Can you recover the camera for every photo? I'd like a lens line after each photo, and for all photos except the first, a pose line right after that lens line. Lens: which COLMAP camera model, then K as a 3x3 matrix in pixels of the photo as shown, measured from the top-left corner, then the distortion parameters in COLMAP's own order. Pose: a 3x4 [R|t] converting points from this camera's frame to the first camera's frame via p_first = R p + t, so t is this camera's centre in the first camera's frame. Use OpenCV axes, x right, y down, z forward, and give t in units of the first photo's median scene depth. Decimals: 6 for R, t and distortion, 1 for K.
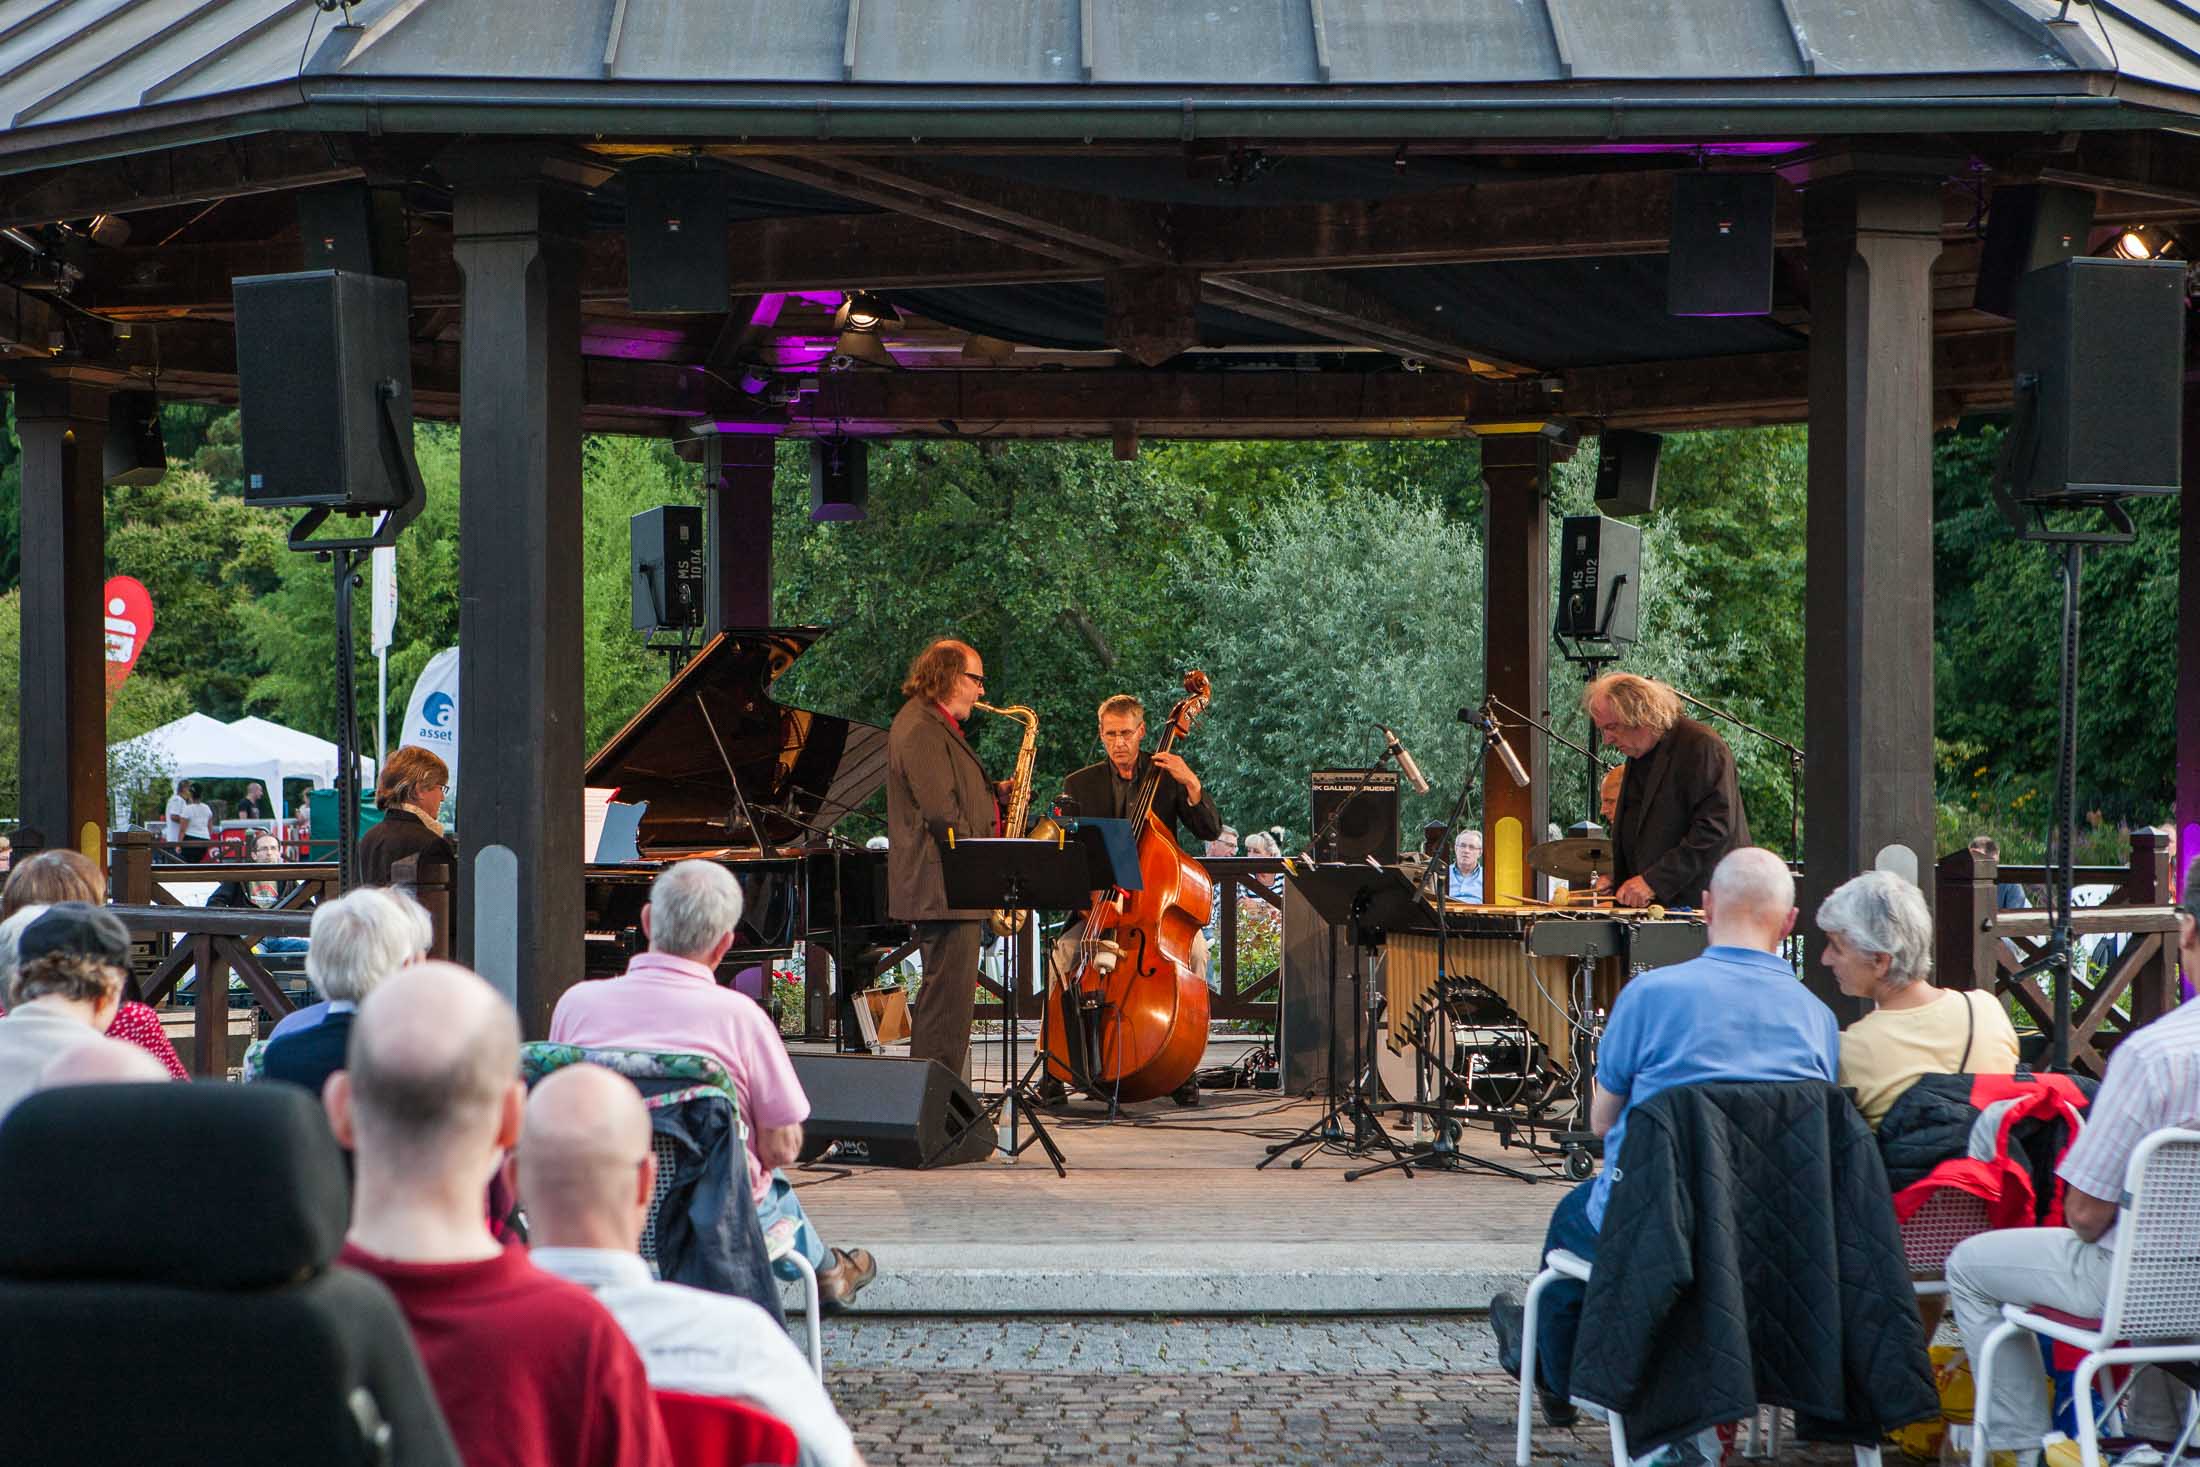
lens RADIAL K [[4566.1, 0, 1102.2], [0, 4566.1, 734.6], [0, 0, 1]] dist [-0.247952, 0.000000]
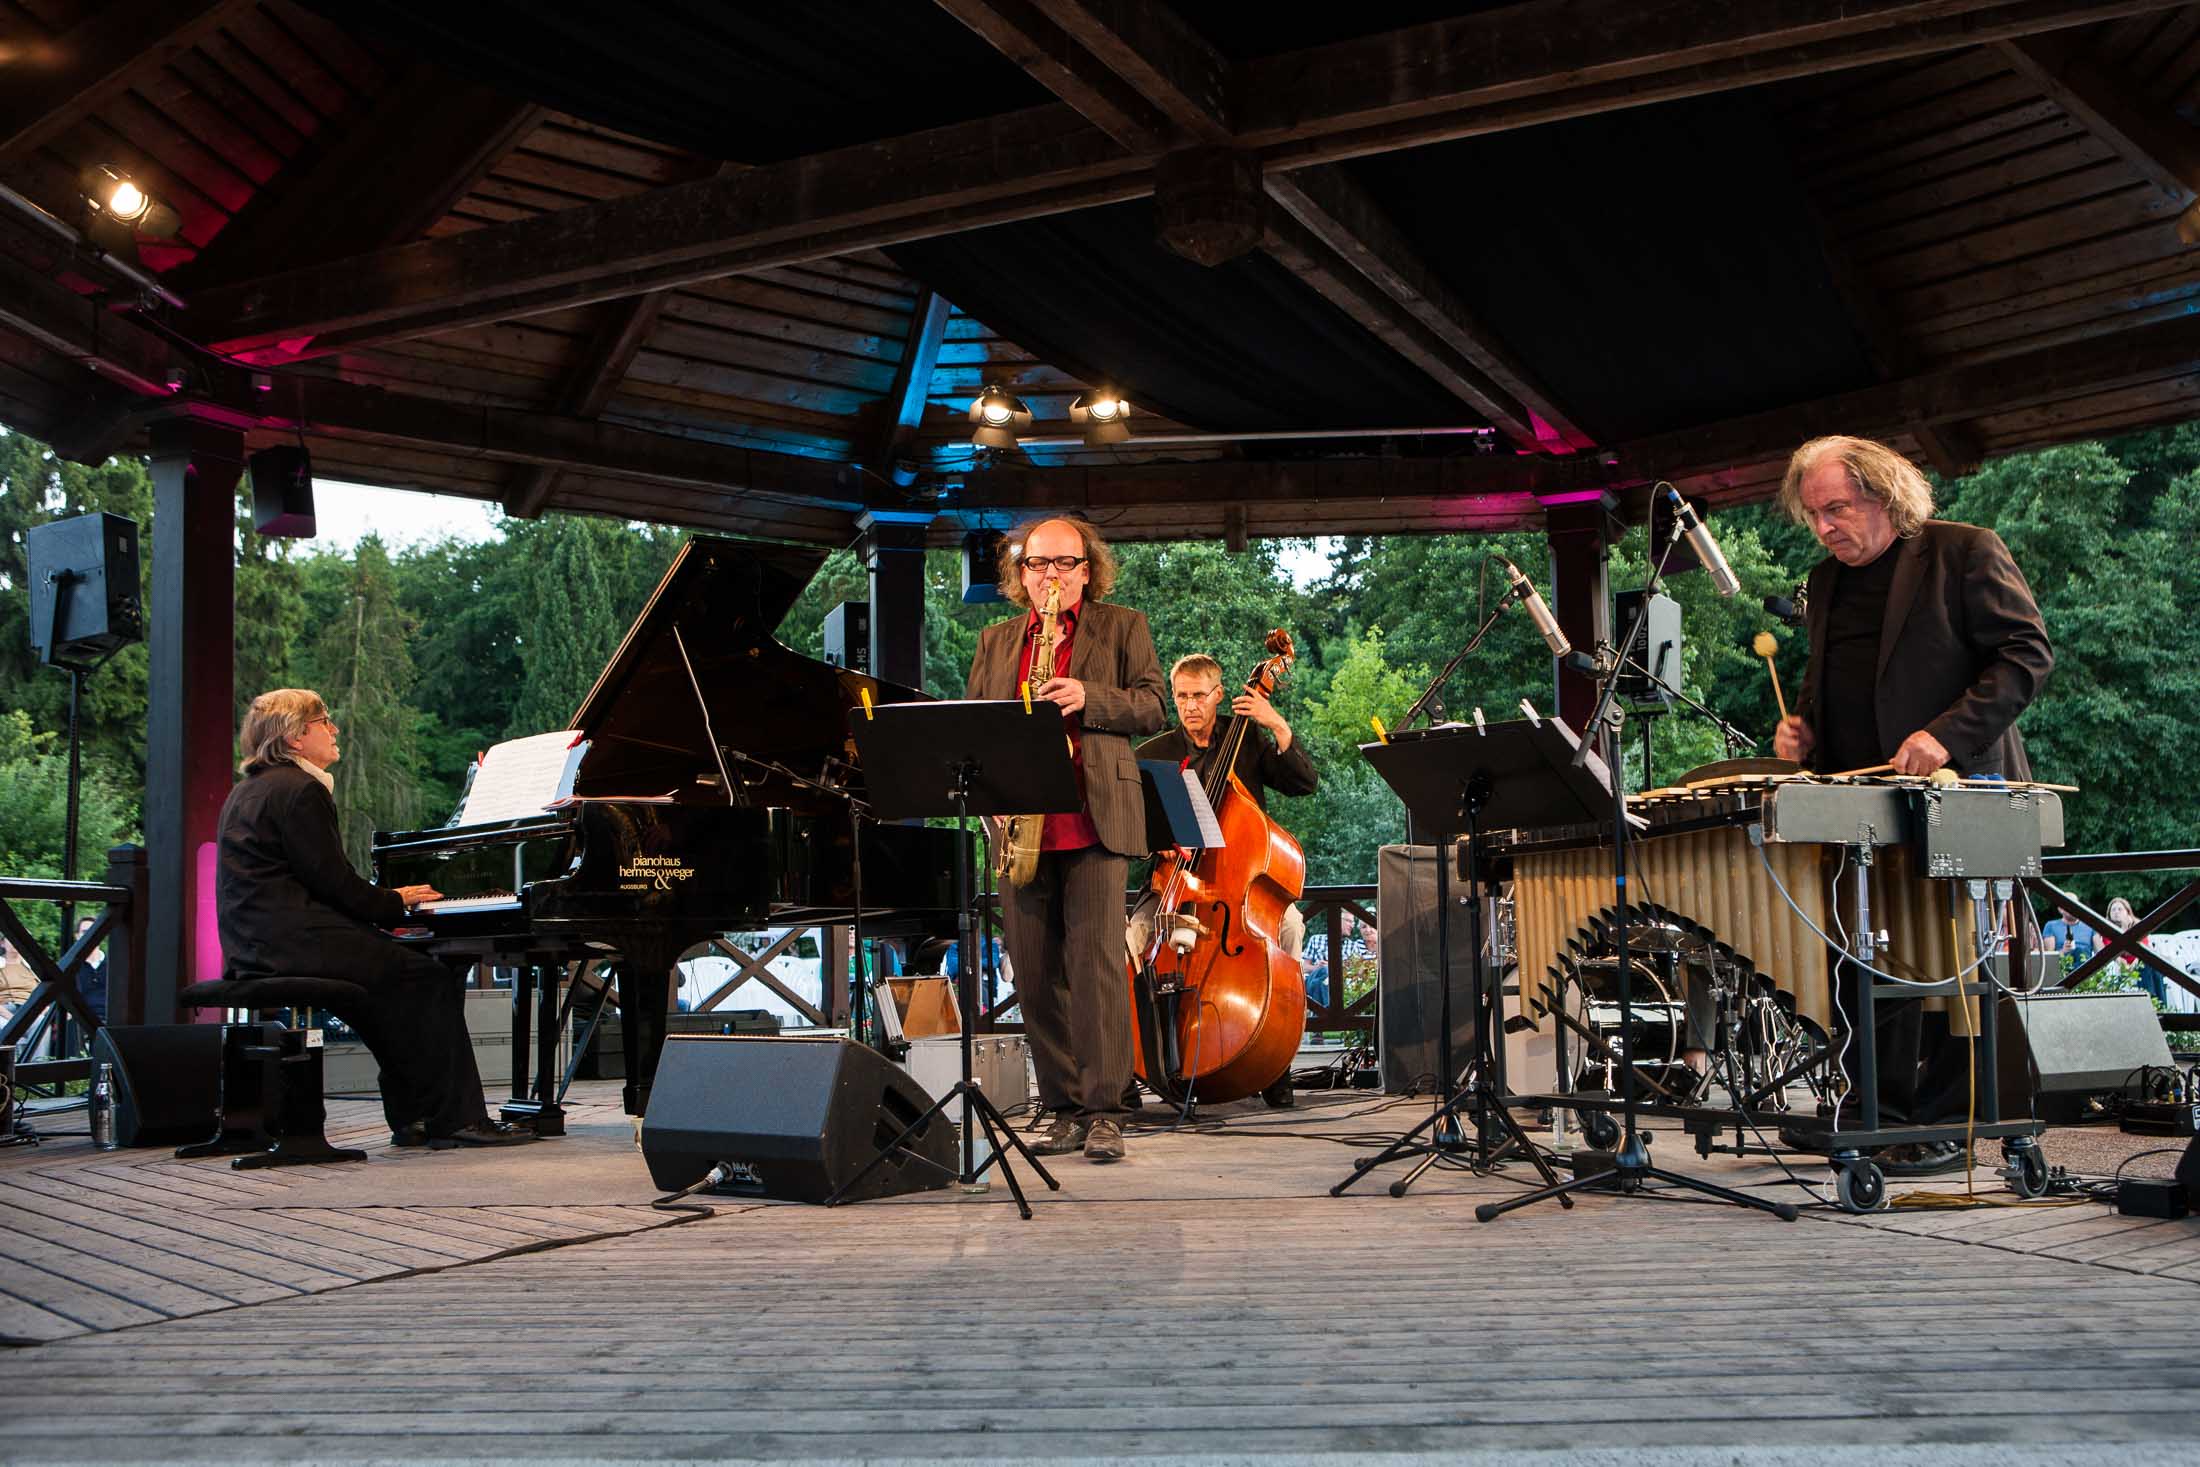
lens RADIAL K [[2498.1, 0, 1110.7], [0, 2498.1, 727.5], [0, 0, 1]] dist [-0.192487, 0.000000]
pose [[0.997225, -0.025519, -0.069933, 0.023606], [0.020352, 0.997079, -0.073618, 0.044803], [0.071608, 0.071990, 0.994832, 0.535562]]
